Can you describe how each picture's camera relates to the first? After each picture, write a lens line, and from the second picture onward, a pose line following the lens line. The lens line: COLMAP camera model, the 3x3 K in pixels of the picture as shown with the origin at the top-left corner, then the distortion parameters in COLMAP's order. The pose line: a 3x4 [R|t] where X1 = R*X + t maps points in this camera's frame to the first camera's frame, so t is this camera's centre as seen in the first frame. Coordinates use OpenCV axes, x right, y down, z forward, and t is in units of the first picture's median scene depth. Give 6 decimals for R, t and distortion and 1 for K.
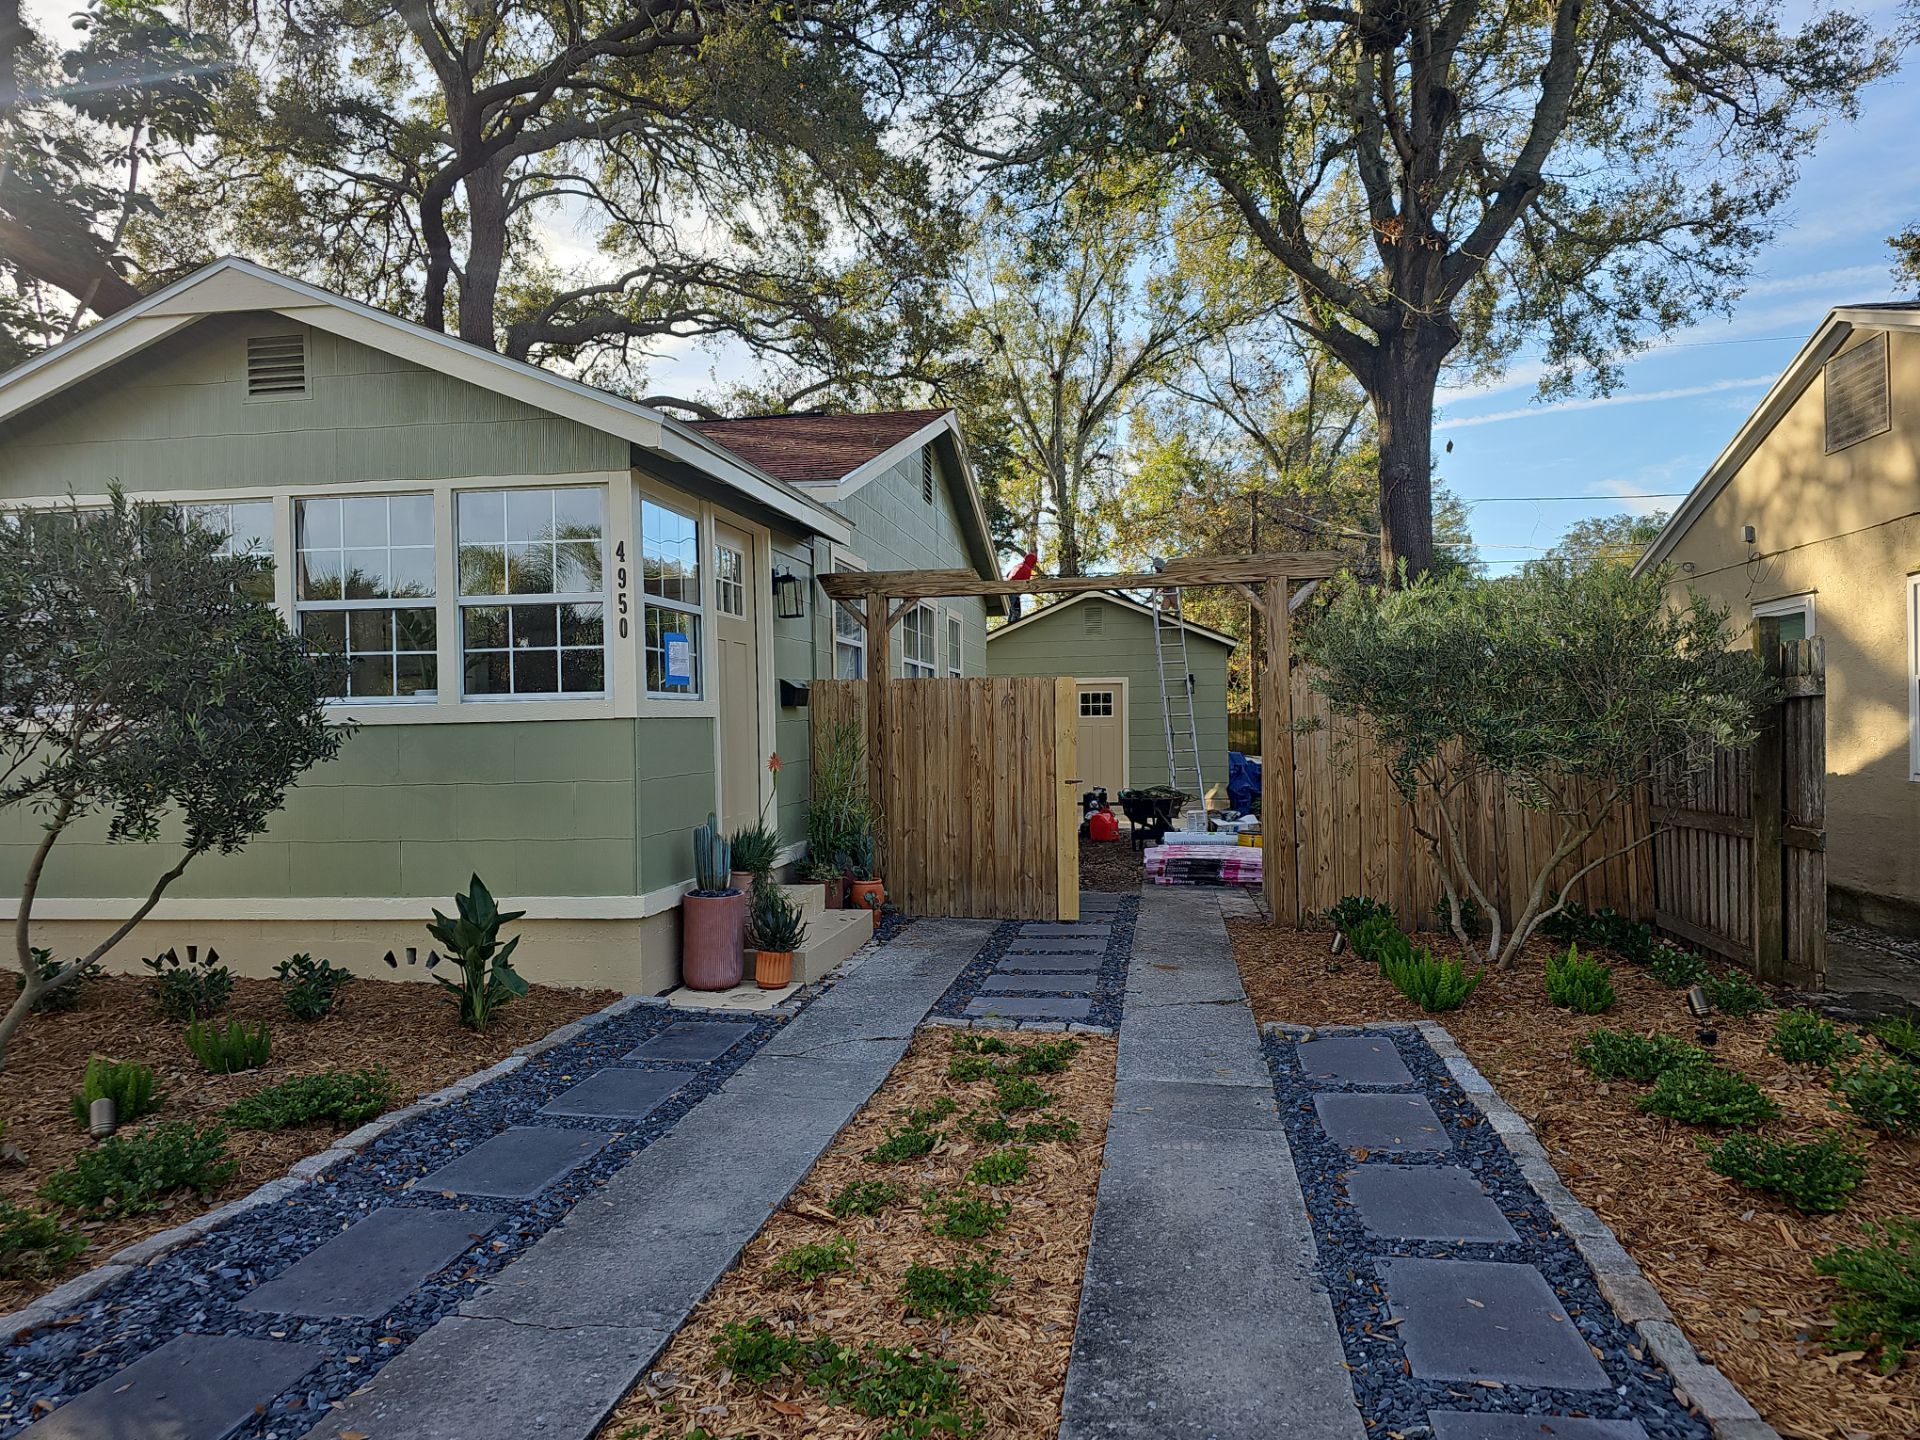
lens RADIAL K [[1241.4, 0, 960.0], [0, 1241.4, 720.0], [0, 0, 1]] dist [0.092816, -0.070263]
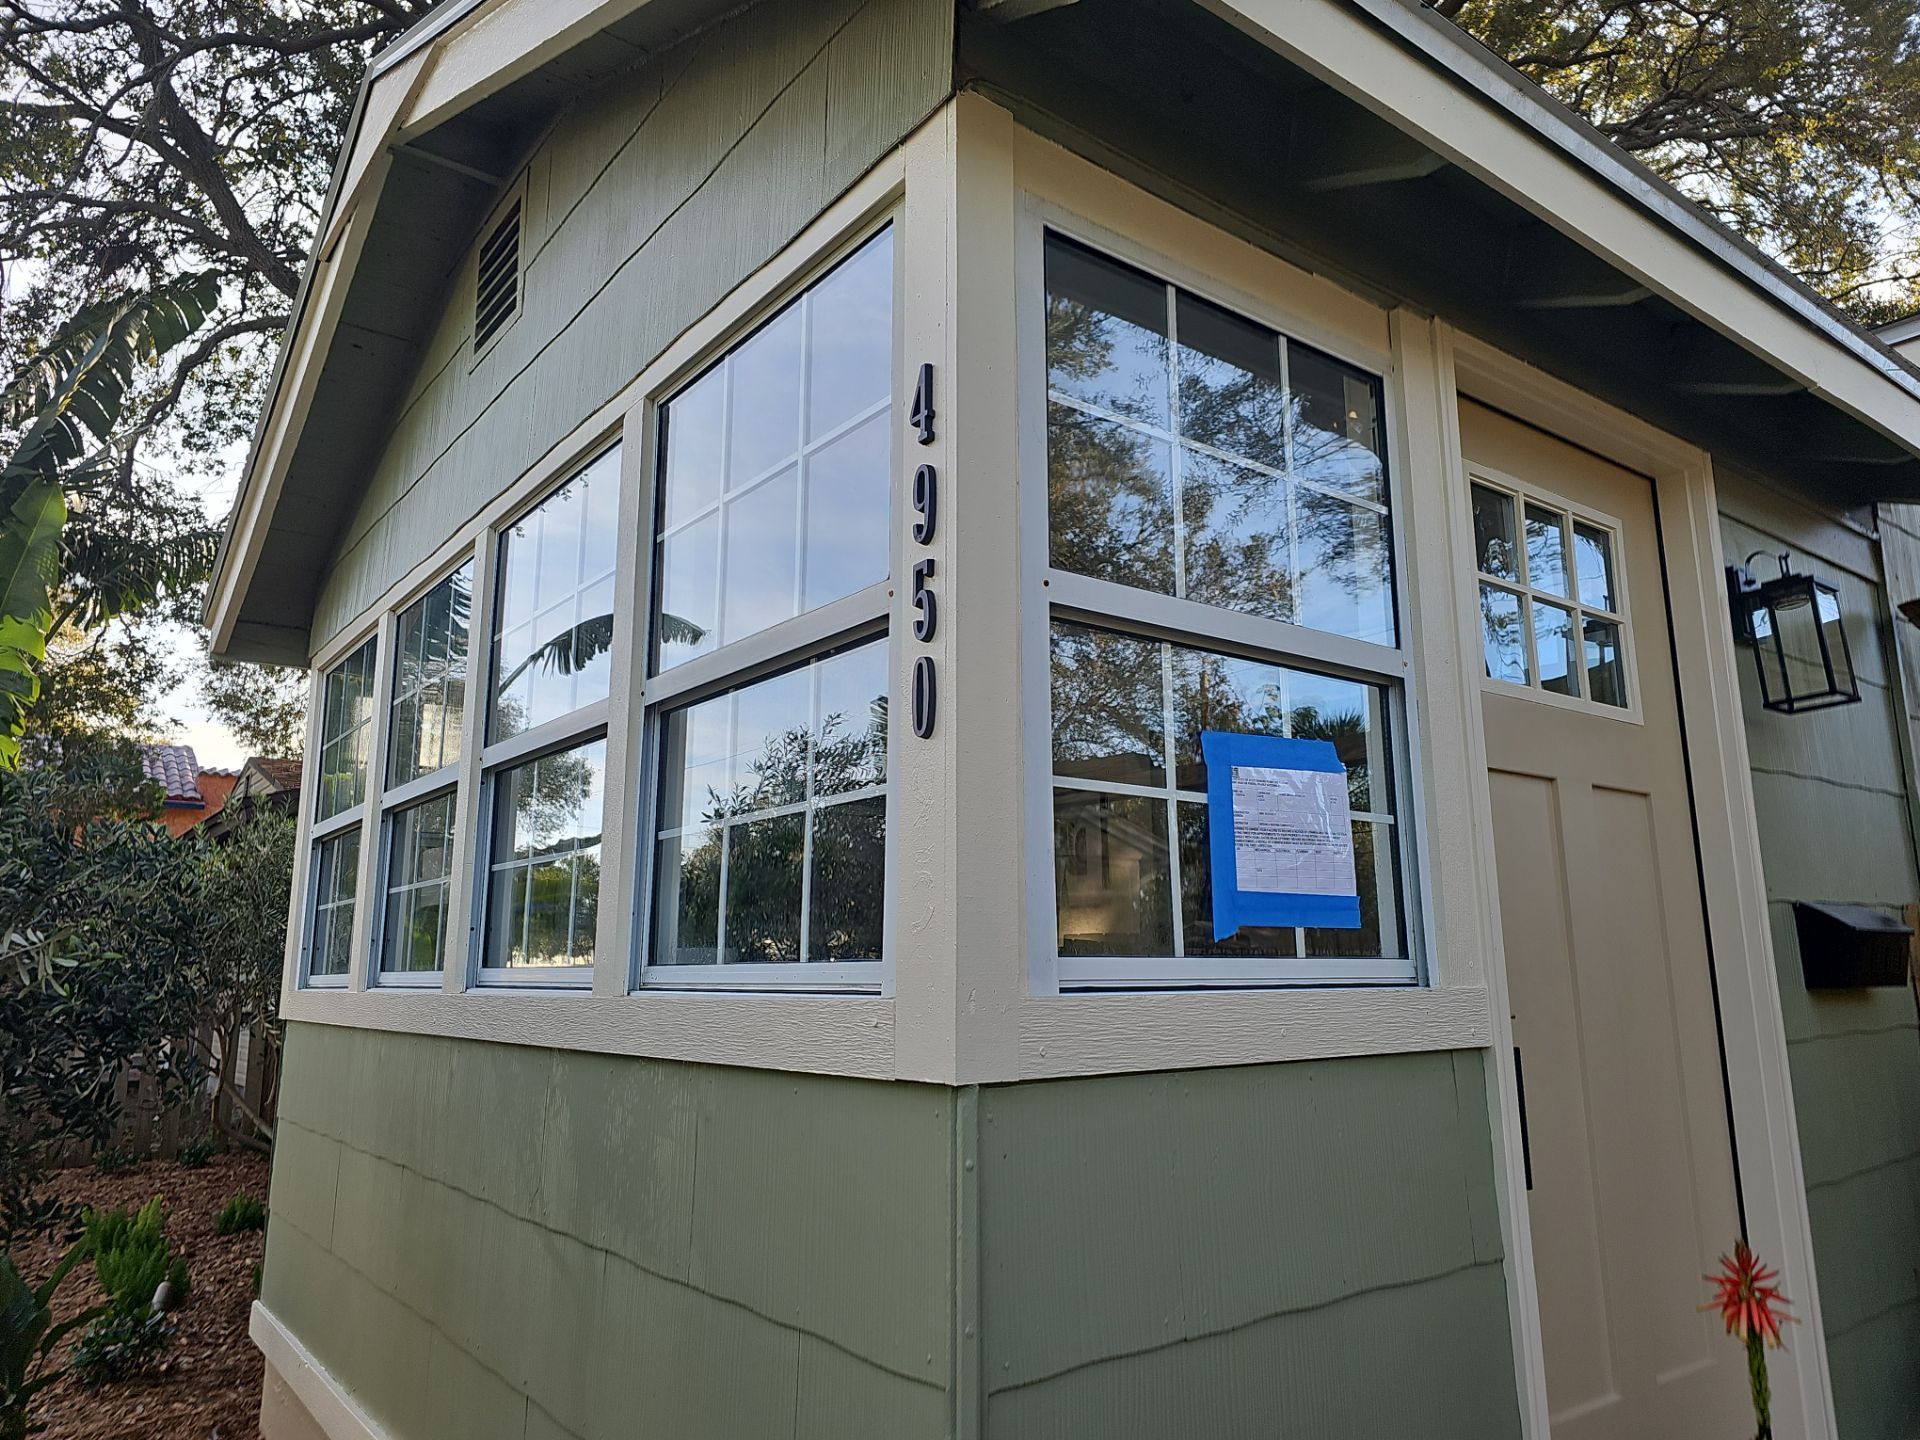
lens RADIAL K [[1268.5, 0, 960.0], [0, 1268.5, 720.0], [0, 0, 1]] dist [0.036511, -0.003483]
pose [[0.729700, -0.115524, -0.673937, -0.072500], [-0.005420, 0.984616, -0.174647, -0.019273], [0.683746, 0.131093, 0.717849, 0.614424]]
